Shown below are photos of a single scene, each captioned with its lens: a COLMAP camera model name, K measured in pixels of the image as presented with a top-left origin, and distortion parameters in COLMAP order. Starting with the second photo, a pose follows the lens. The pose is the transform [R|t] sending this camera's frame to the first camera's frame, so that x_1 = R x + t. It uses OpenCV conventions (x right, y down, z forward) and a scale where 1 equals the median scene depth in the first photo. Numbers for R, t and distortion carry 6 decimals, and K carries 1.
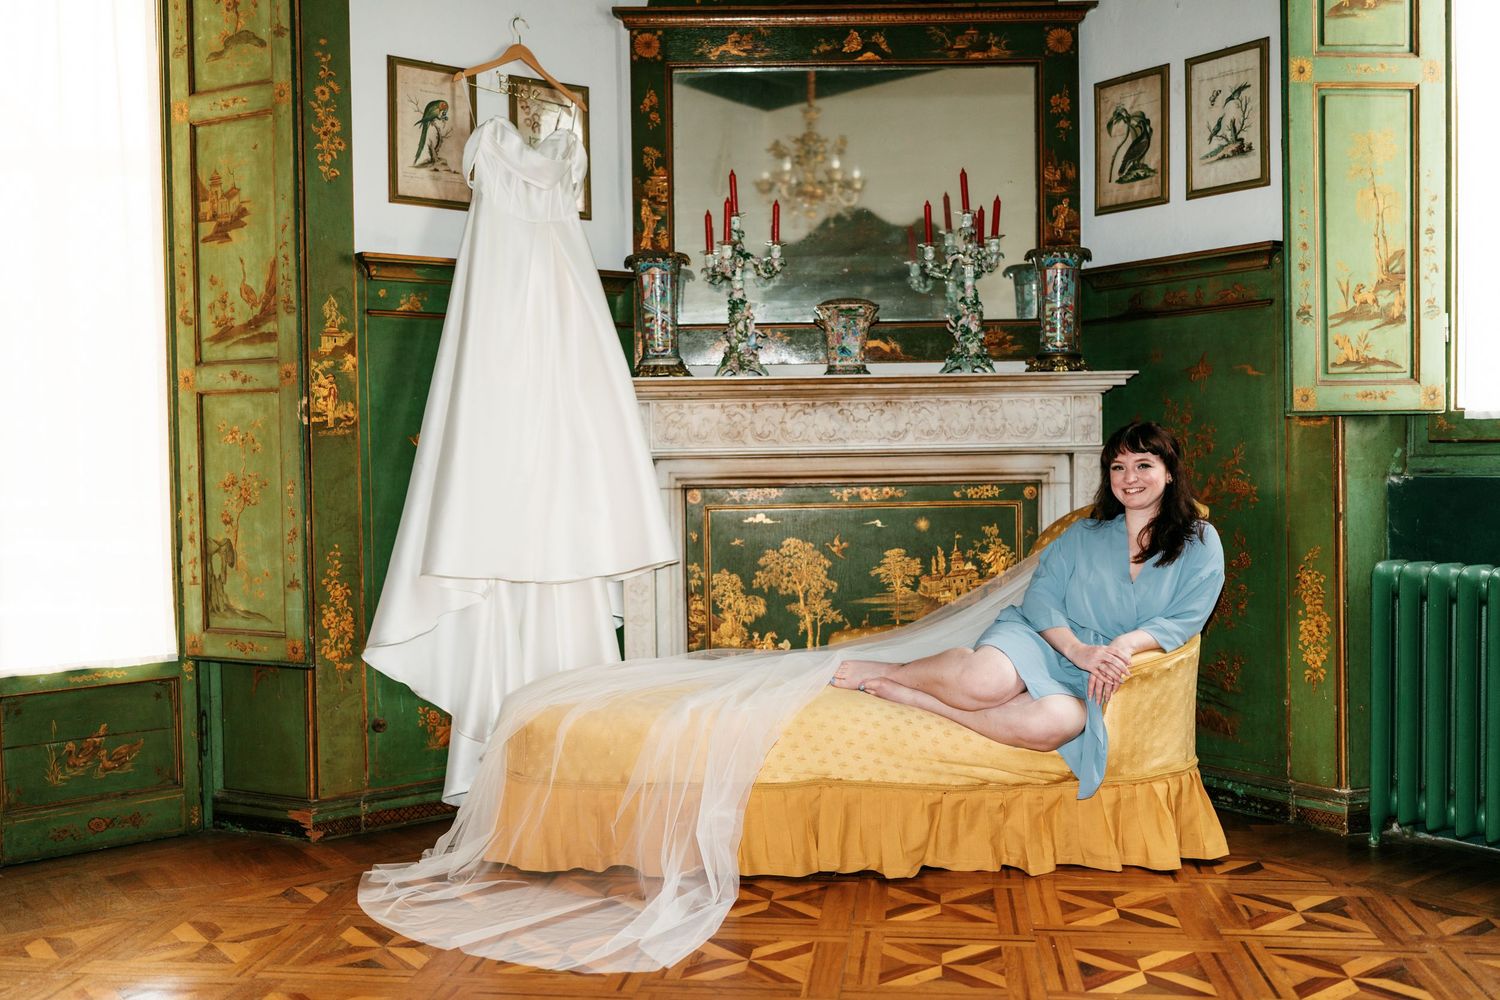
lens RADIAL K [[1445.5, 0, 750.0], [0, 1445.5, 500.0], [0, 0, 1]] dist [-0.007020, 0.006522]
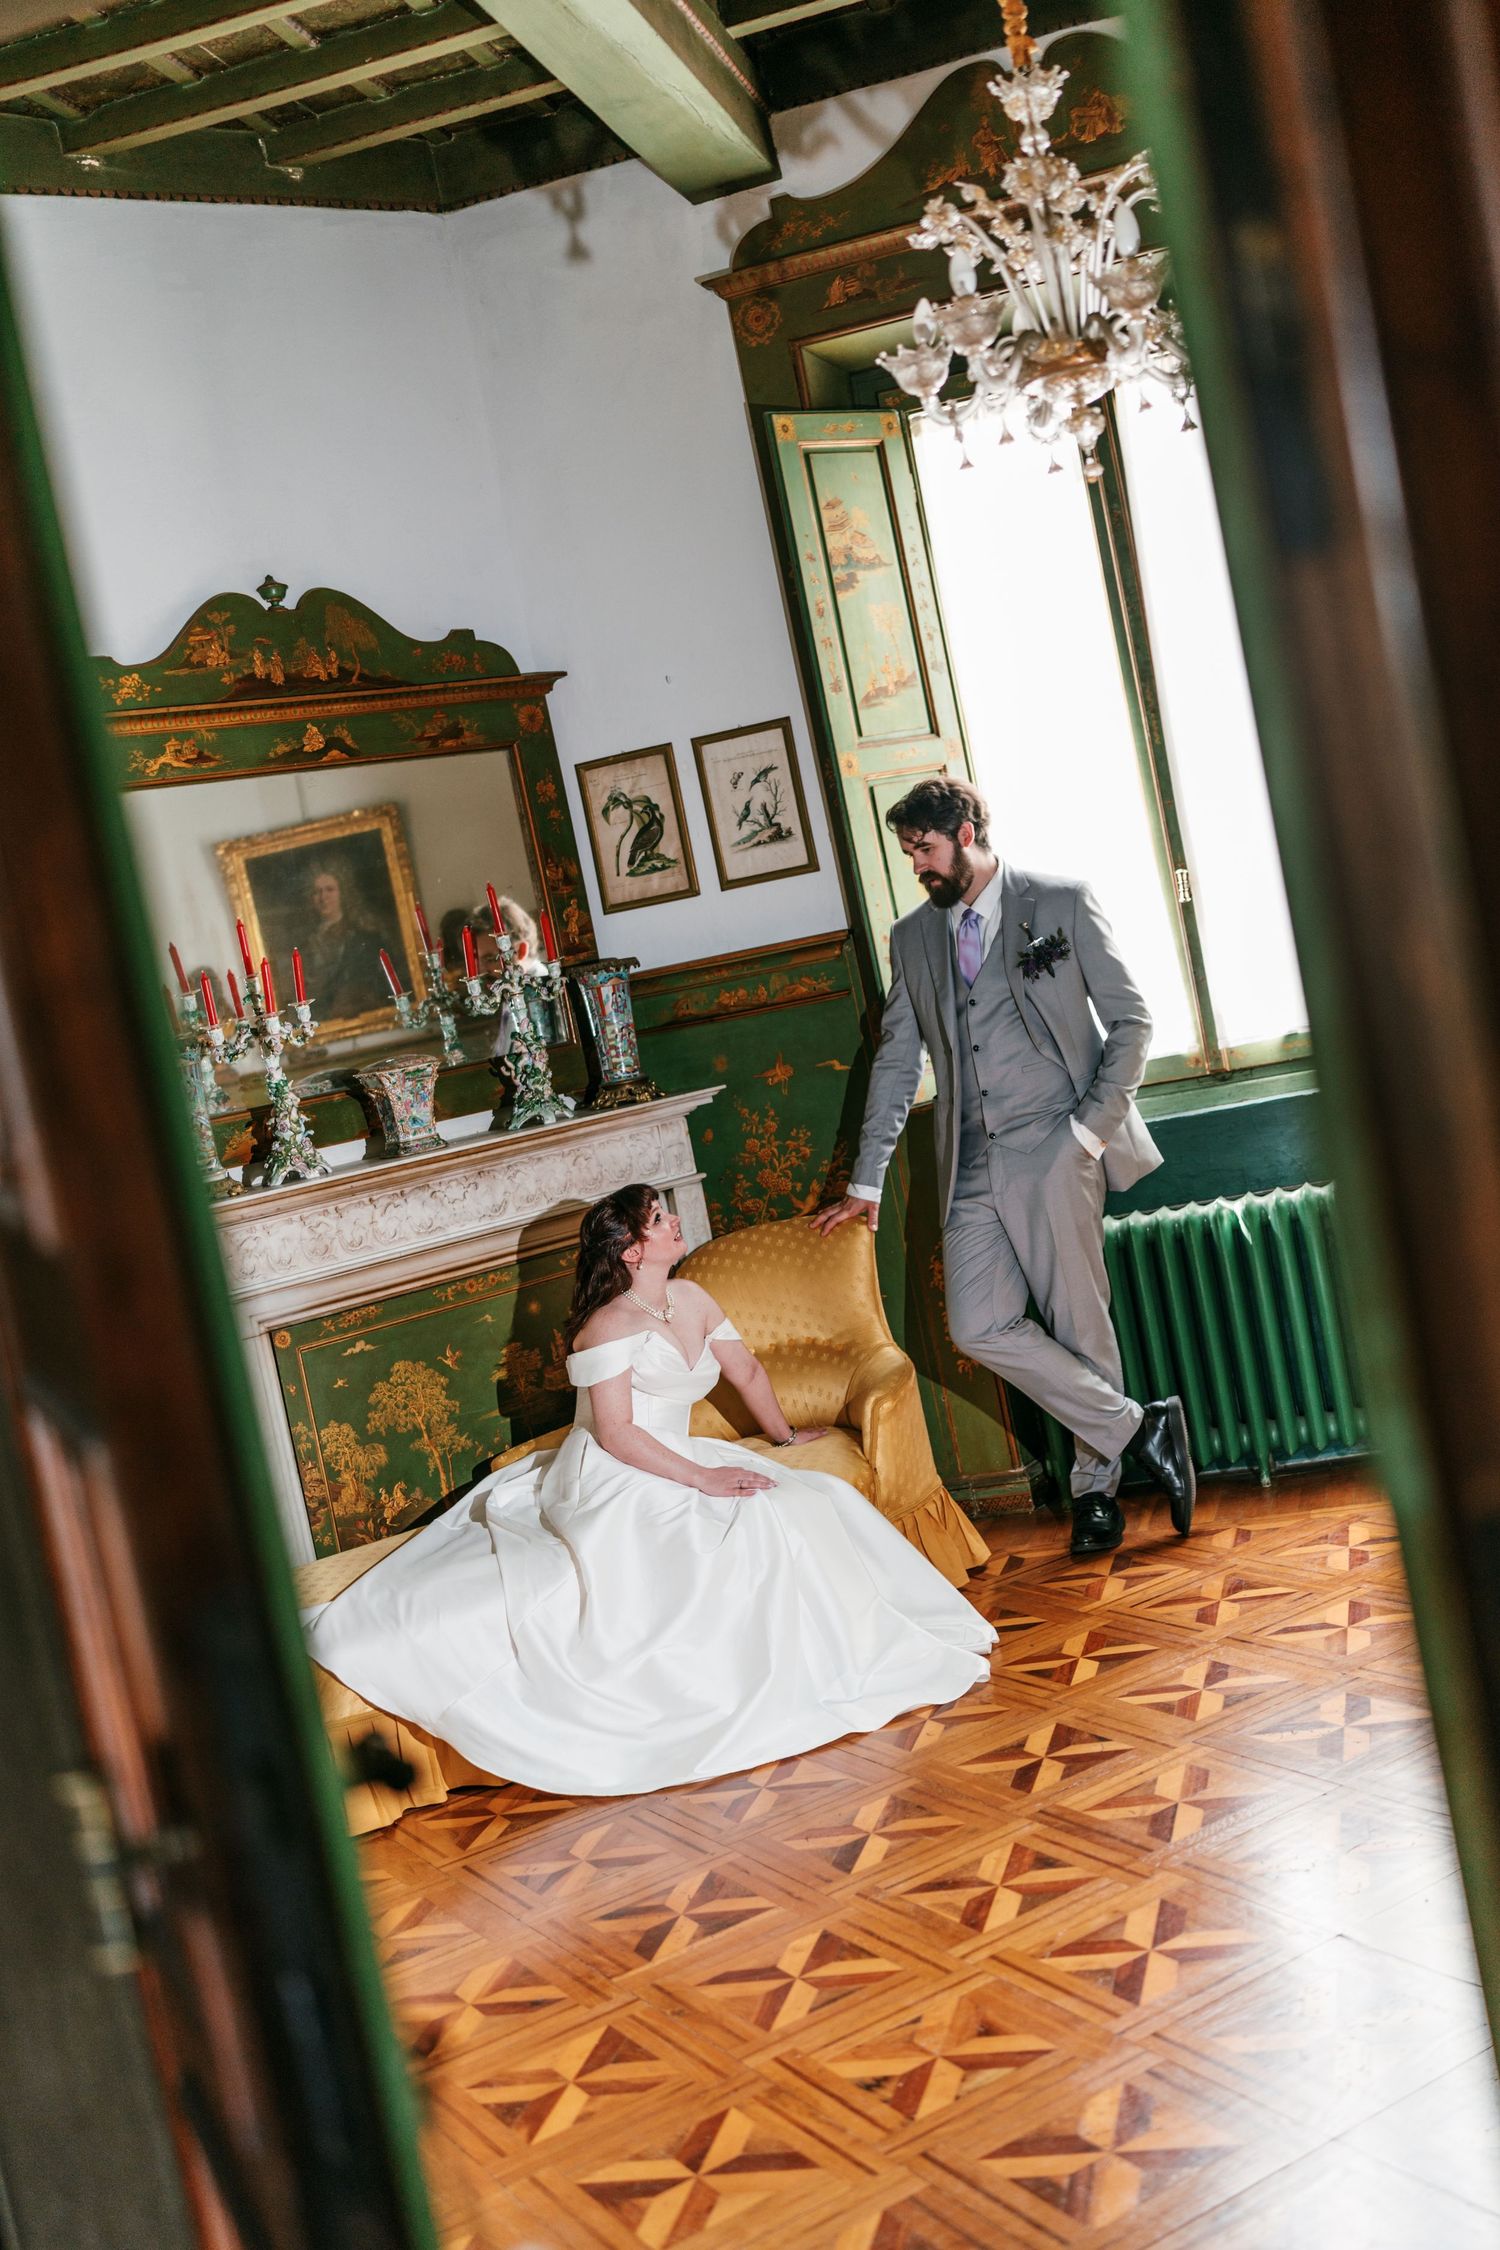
lens RADIAL K [[2453.3, 0, 750.0], [0, 2453.3, 1125.0], [0, 0, 1]] dist [-0.052135, -0.003260]
pose [[0.760509, -0.180923, 0.623613, -0.655390], [0.197592, 0.979334, 0.043158, -0.123845], [-0.618534, 0.090399, 0.780541, -0.194573]]
